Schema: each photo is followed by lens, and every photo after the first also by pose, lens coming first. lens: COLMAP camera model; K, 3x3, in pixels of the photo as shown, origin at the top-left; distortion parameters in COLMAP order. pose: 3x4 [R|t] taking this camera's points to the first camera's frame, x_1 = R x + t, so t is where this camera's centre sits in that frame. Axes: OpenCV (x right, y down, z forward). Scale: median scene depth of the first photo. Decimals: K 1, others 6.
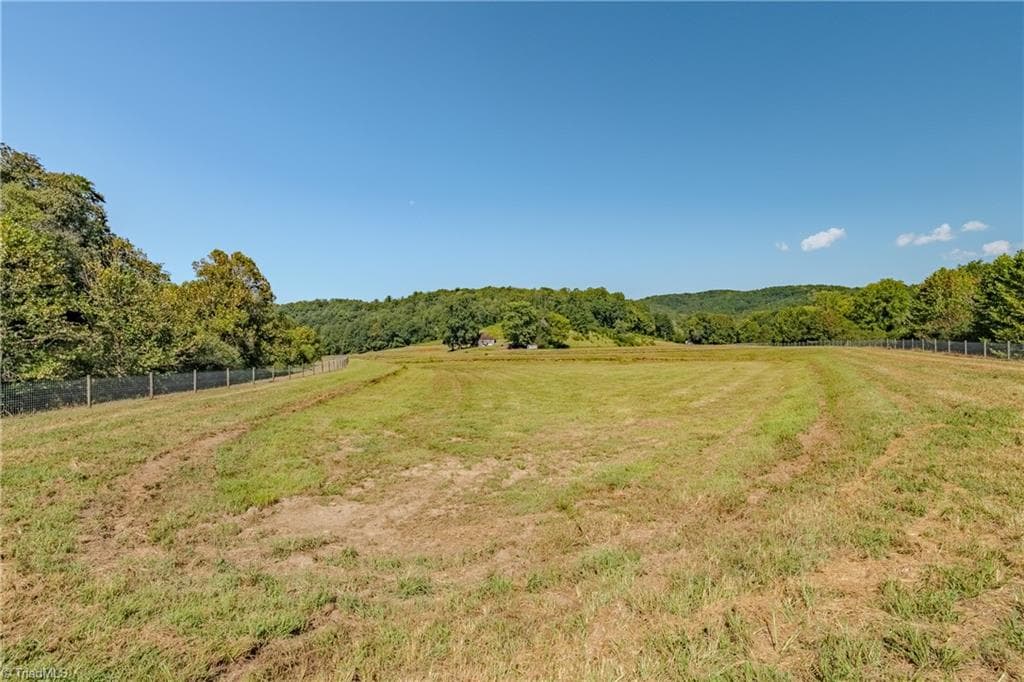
lens RADIAL K [[469.4, 0, 515.8], [0, 469.4, 343.0], [0, 0, 1]] dist [-0.000337, -0.000016]
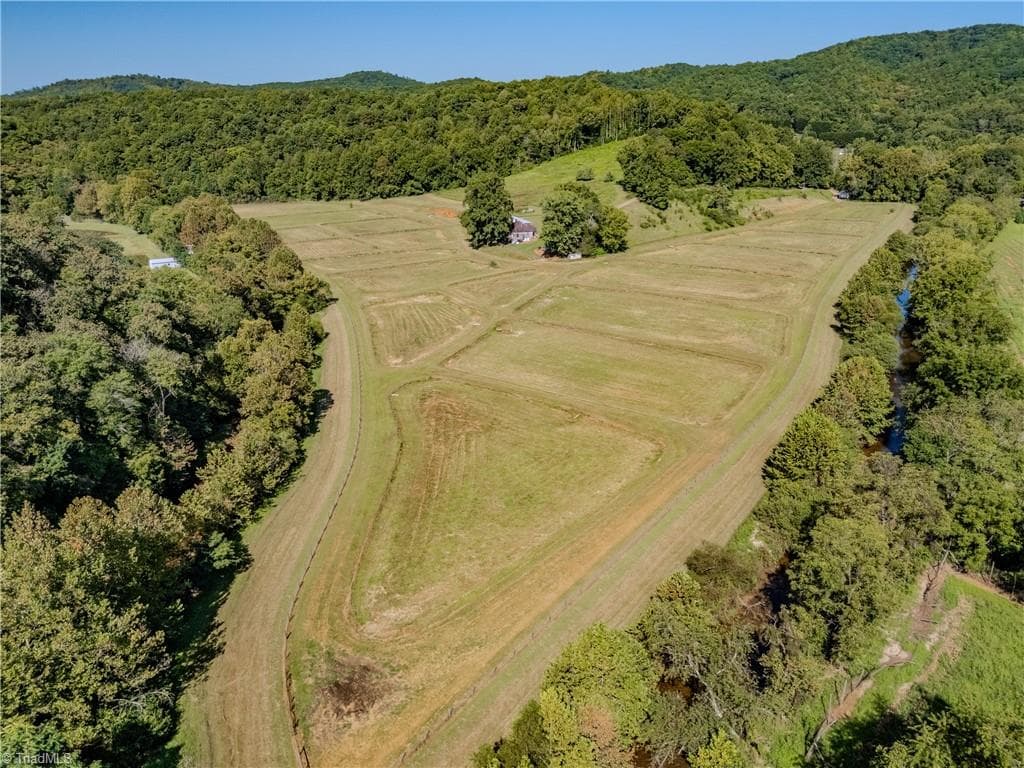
lens RADIAL K [[751.5, 0, 514.5], [0, 751.5, 385.3], [0, 0, 1]] dist [0.092549, -0.069390]
pose [[0.991598, 0.048136, -0.120066, 0.055004], [-0.002928, 0.936297, 0.351196, -0.132519], [0.129322, -0.347894, 0.928572, -0.155213]]
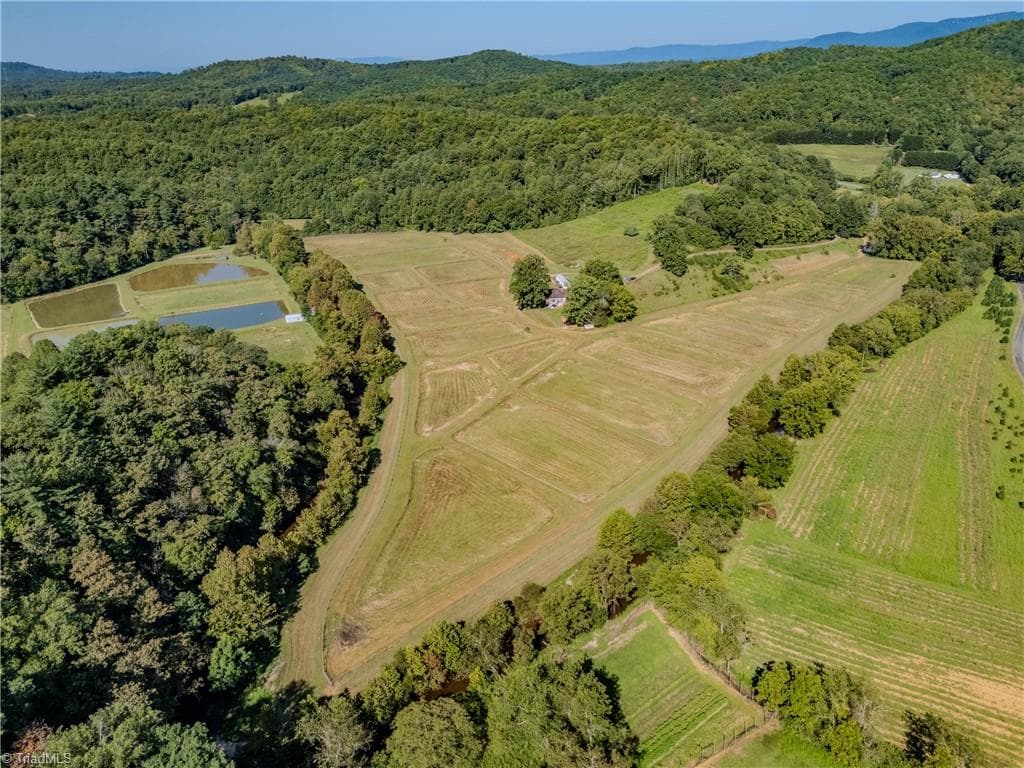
lens RADIAL K [[751.5, 0, 514.5], [0, 751.5, 385.3], [0, 0, 1]] dist [0.092549, -0.069390]
pose [[0.957035, 0.112141, -0.267410, 0.190513], [0.005192, 0.915417, 0.402472, -0.307282], [0.289926, -0.386568, 0.875504, -0.315562]]
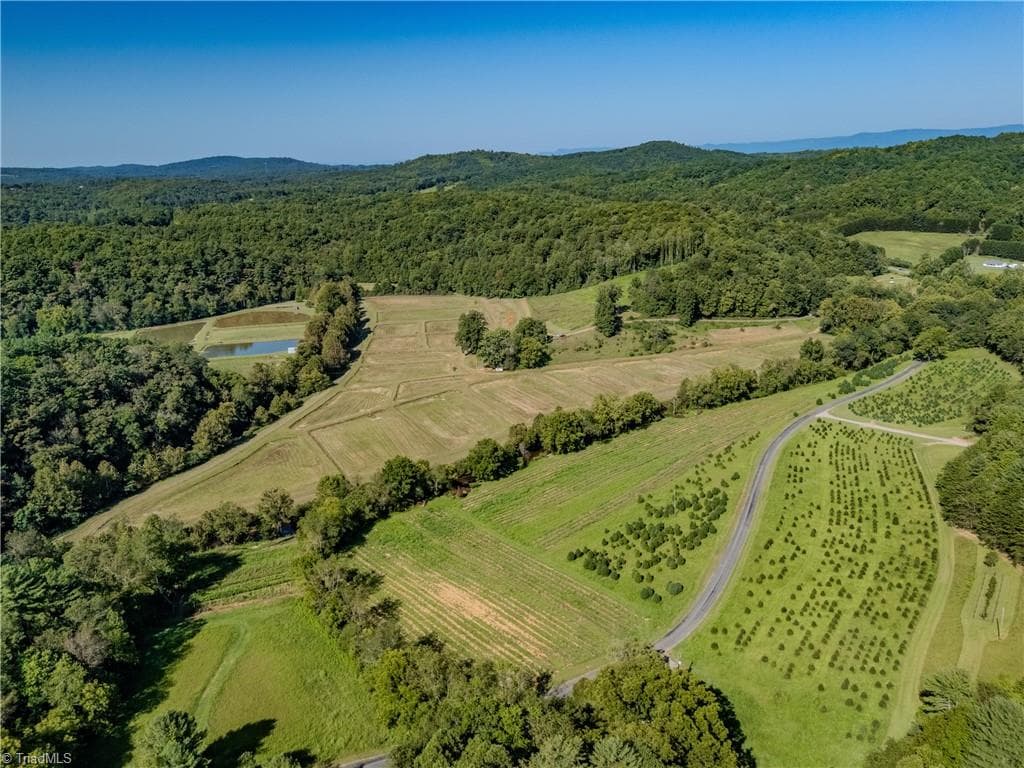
lens RADIAL K [[751.5, 0, 514.5], [0, 751.5, 385.3], [0, 0, 1]] dist [0.092549, -0.069390]
pose [[0.844125, 0.151112, -0.514411, 0.627714], [0.015172, 0.952342, 0.304653, -0.317901], [0.535932, -0.264970, 0.801603, -0.339291]]
